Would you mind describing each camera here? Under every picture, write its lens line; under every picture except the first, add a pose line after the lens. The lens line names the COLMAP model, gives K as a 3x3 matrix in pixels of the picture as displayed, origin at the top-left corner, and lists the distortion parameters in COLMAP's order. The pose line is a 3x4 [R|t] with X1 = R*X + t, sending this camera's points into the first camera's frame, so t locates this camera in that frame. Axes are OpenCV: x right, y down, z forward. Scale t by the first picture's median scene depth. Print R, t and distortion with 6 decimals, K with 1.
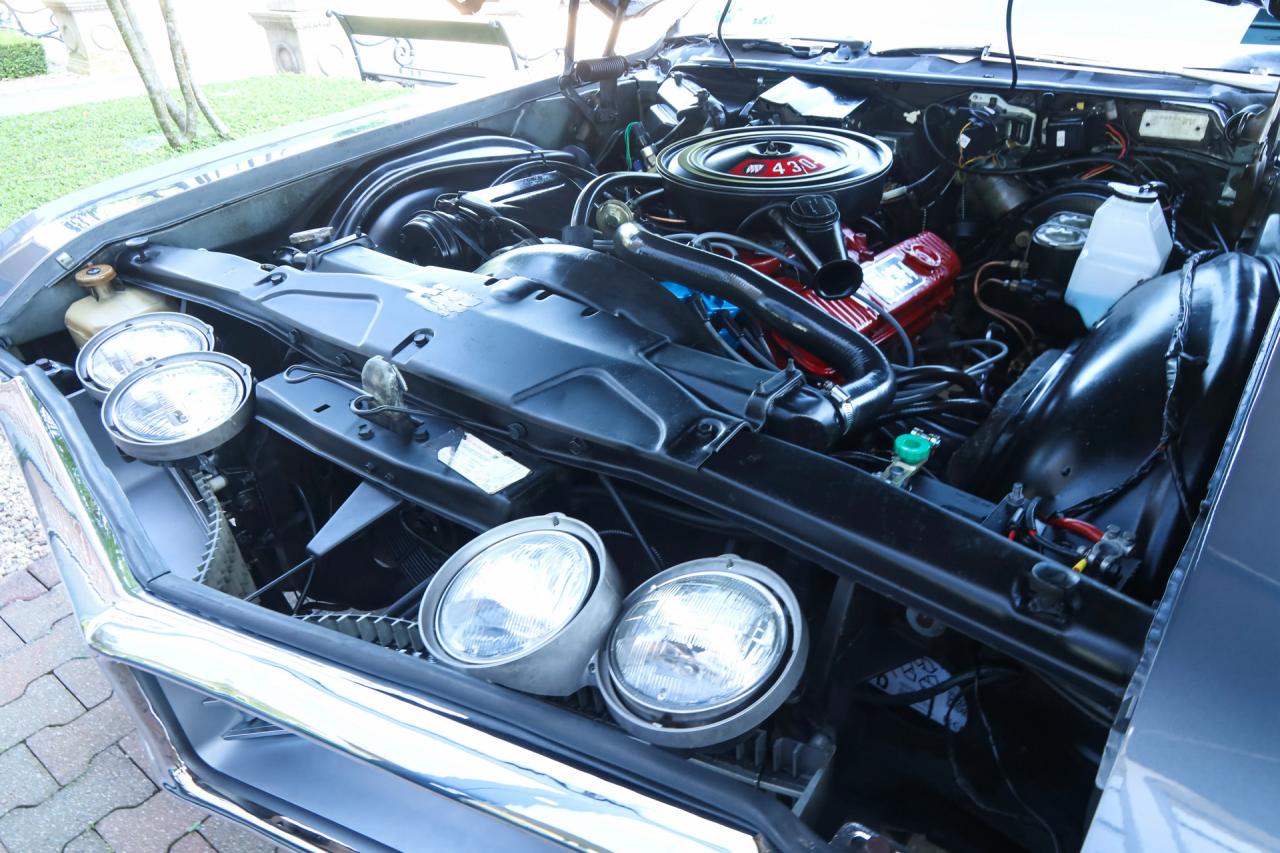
lens RADIAL K [[843.0, 0, 641.4], [0, 843.0, 460.0], [0, 0, 1]] dist [-0.000827, 0.004546]
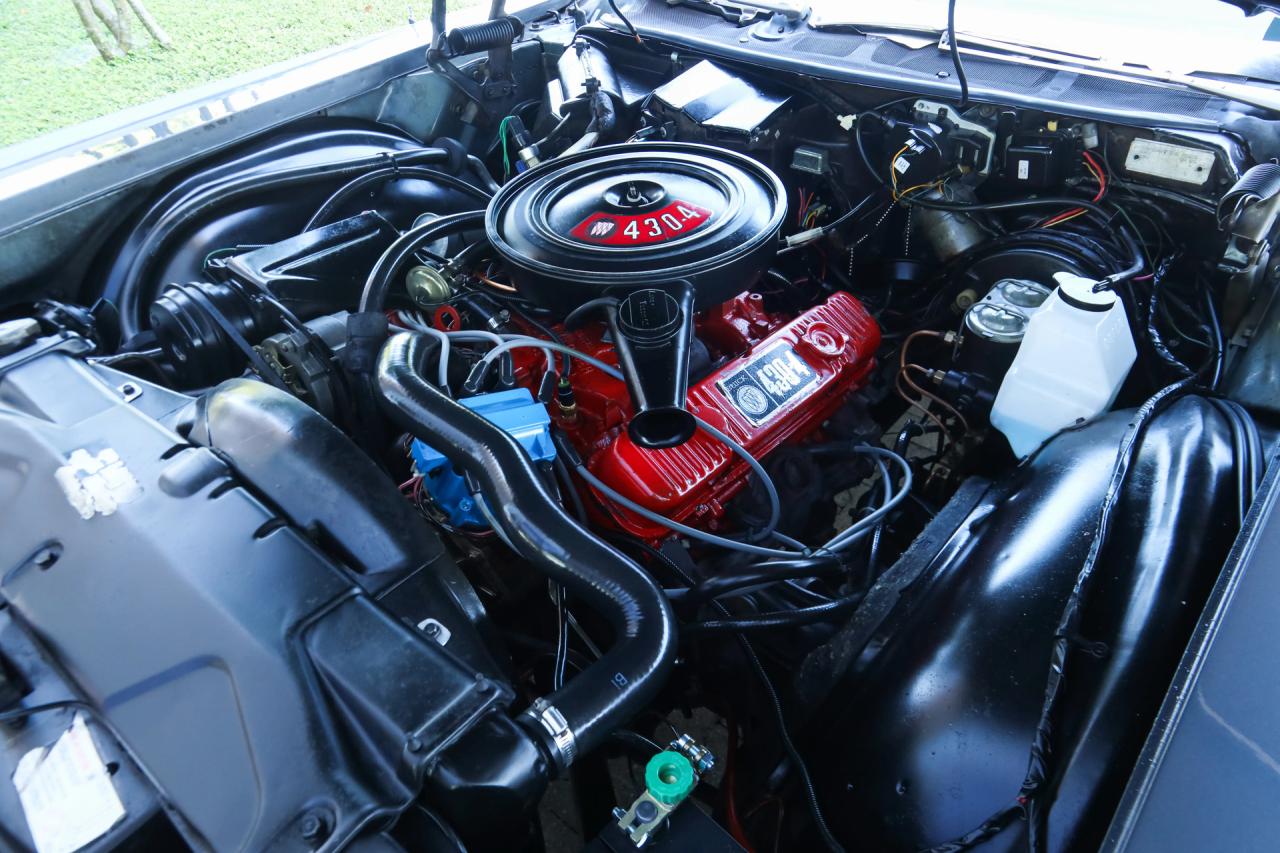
lens RADIAL K [[843.0, 0, 641.4], [0, 843.0, 460.0], [0, 0, 1]] dist [-0.000827, 0.004546]
pose [[0.999254, 0.023419, -0.030700, 0.170814], [-0.019324, 0.991654, 0.127468, -0.202138], [0.033429, -0.126780, 0.991367, 0.179389]]
